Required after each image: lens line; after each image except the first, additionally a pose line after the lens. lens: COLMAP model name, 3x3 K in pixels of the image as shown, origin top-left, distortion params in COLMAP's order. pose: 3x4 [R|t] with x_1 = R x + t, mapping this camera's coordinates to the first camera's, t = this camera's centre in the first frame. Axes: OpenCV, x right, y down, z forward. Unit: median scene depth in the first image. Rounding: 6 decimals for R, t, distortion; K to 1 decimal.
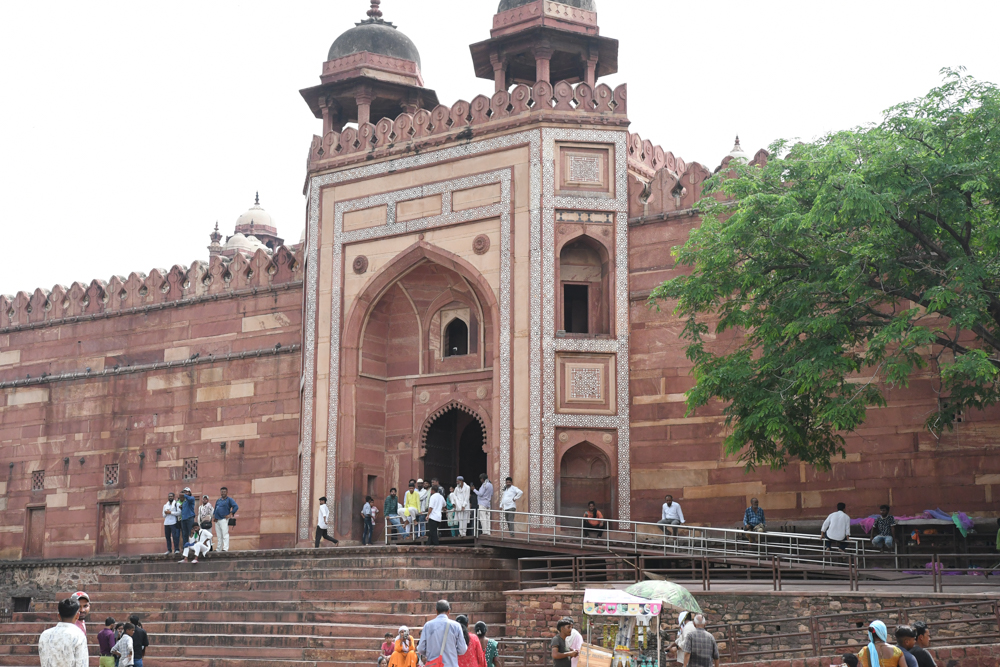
lens RADIAL K [[1471.9, 0, 495.5], [0, 1471.9, 336.9], [0, 0, 1]] dist [0.130067, 0.000000]
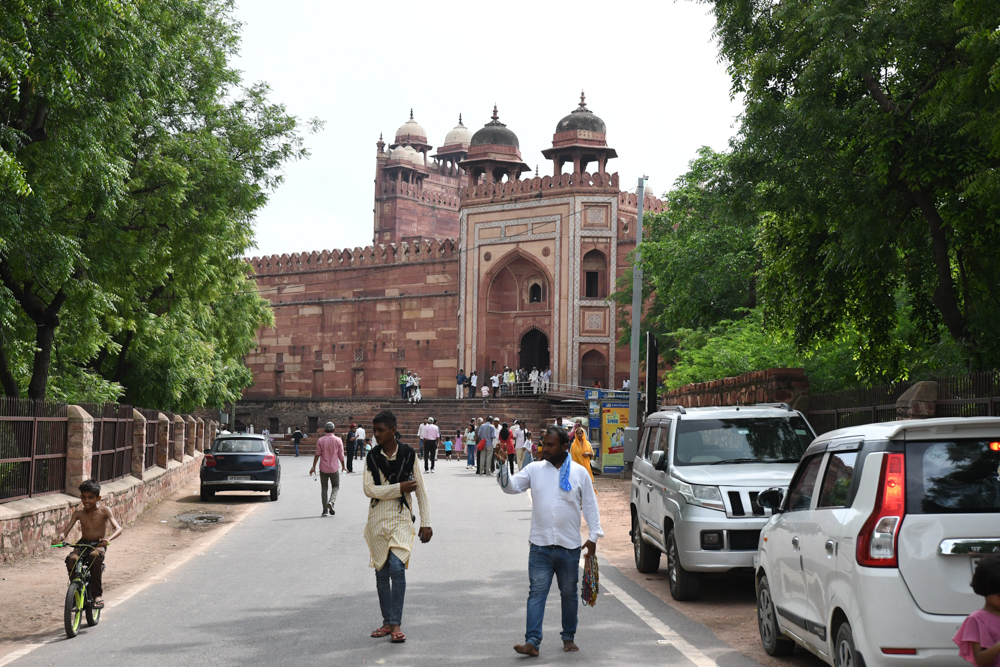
lens RADIAL K [[1471.9, 0, 502.2], [0, 1471.9, 332.6], [0, 0, 1]] dist [0.130067, 0.000000]
pose [[0.996252, 0.005880, -0.086303, 0.100900], [0.004062, 0.993407, 0.114570, -0.175325], [0.086408, -0.114491, 0.989659, -0.985937]]
